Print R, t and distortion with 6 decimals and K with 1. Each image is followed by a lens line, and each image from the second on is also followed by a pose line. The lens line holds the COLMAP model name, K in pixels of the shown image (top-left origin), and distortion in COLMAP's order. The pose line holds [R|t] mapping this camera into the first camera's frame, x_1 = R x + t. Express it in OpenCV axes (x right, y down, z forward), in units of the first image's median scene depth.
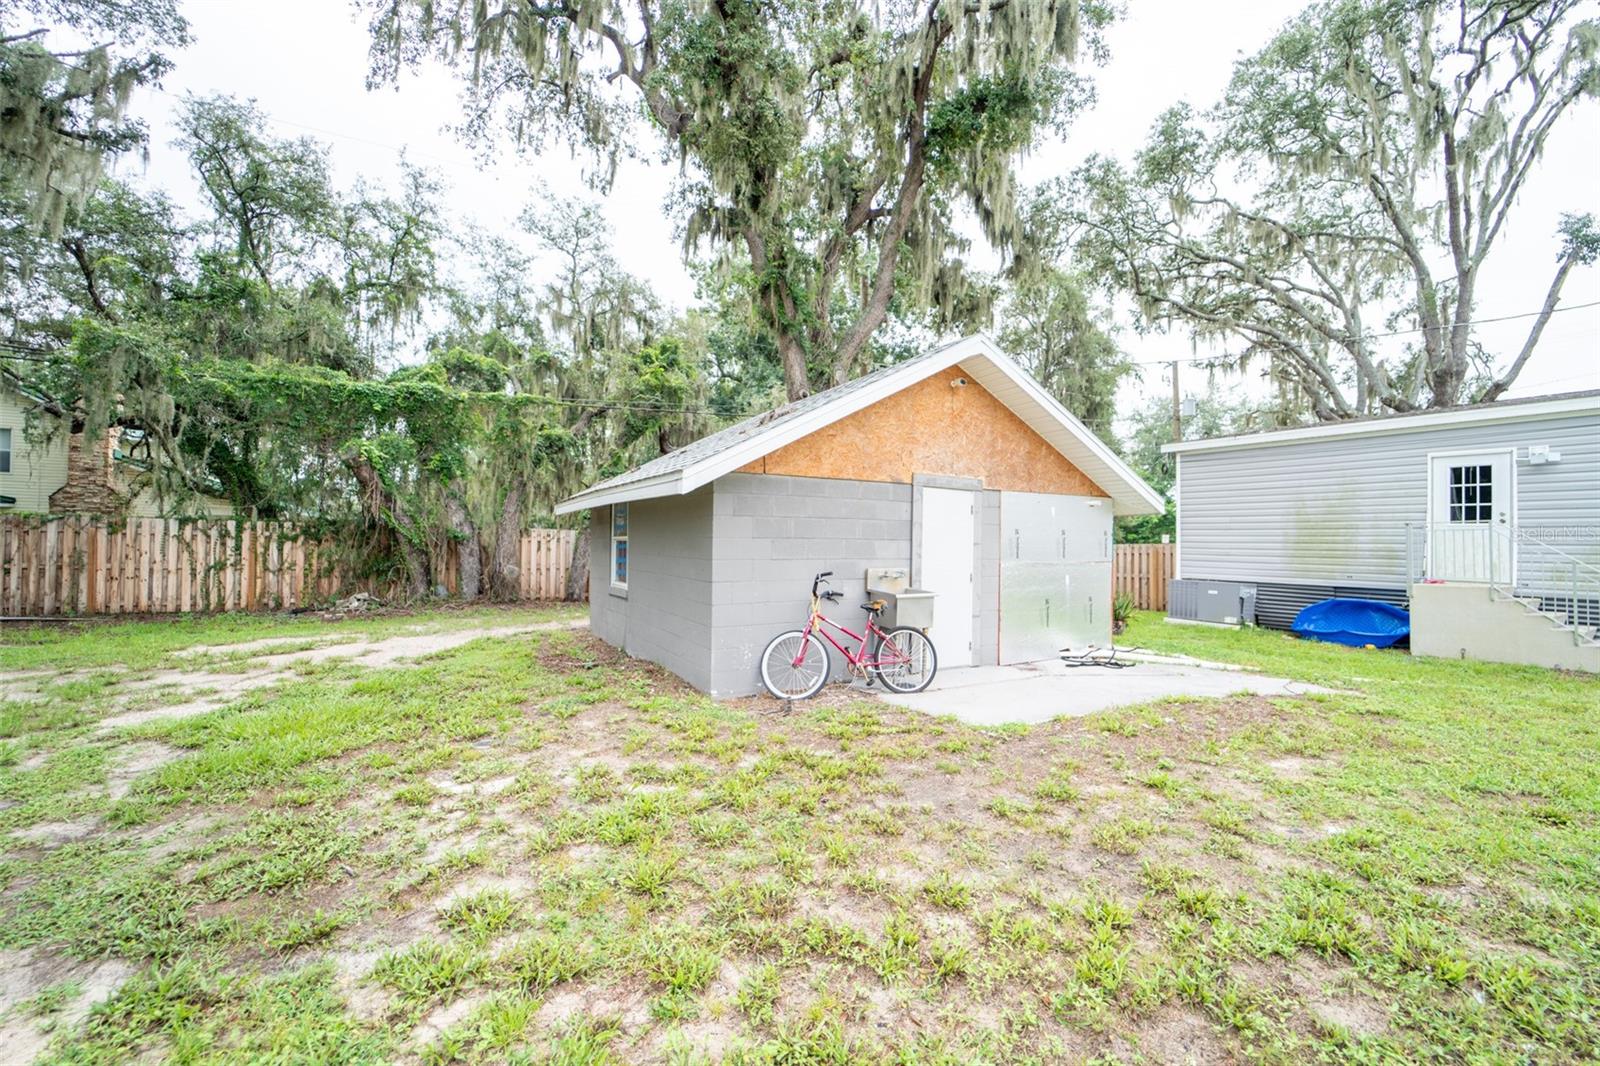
lens RADIAL K [[647.8, 0, 798.5], [0, 647.8, 535.4], [0, 0, 1]] dist [-0.025277, 0.001827]
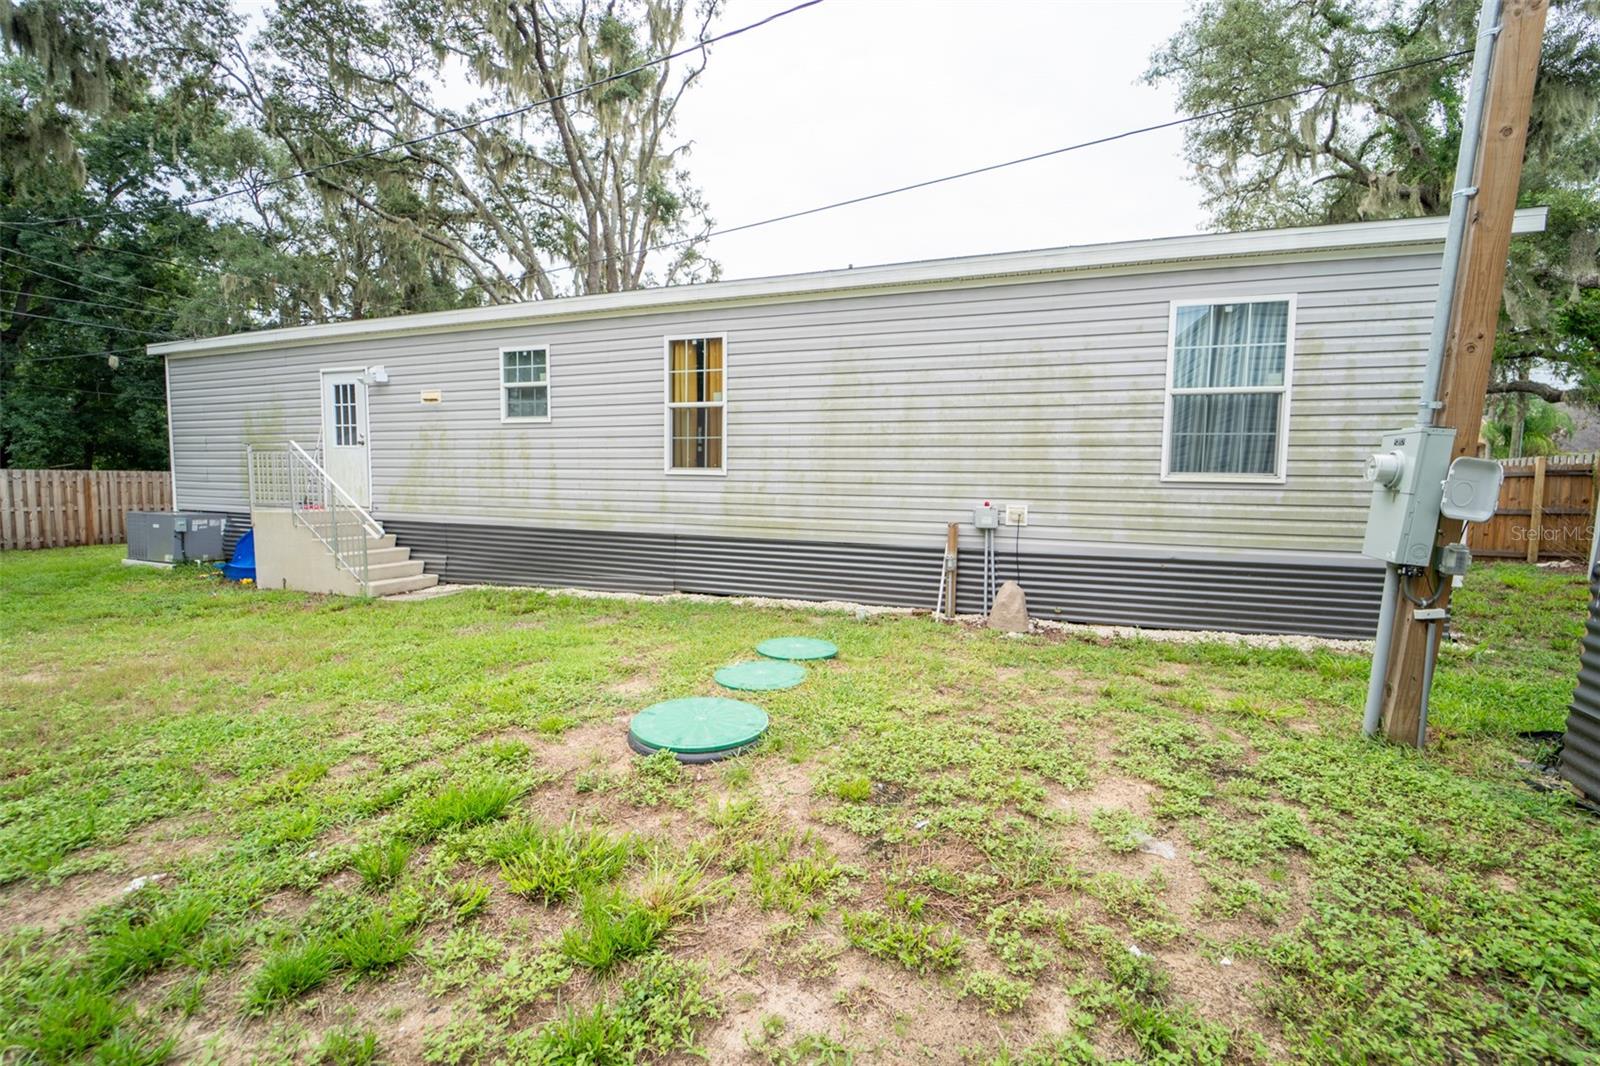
lens RADIAL K [[647.8, 0, 805.4], [0, 647.8, 537.9], [0, 0, 1]] dist [-0.025277, 0.001827]
pose [[0.805407, -0.056524, 0.590020, 1.021732], [-0.010605, 0.993909, 0.109693, 0.006416], [-0.592627, -0.094605, 0.799902, -0.189755]]
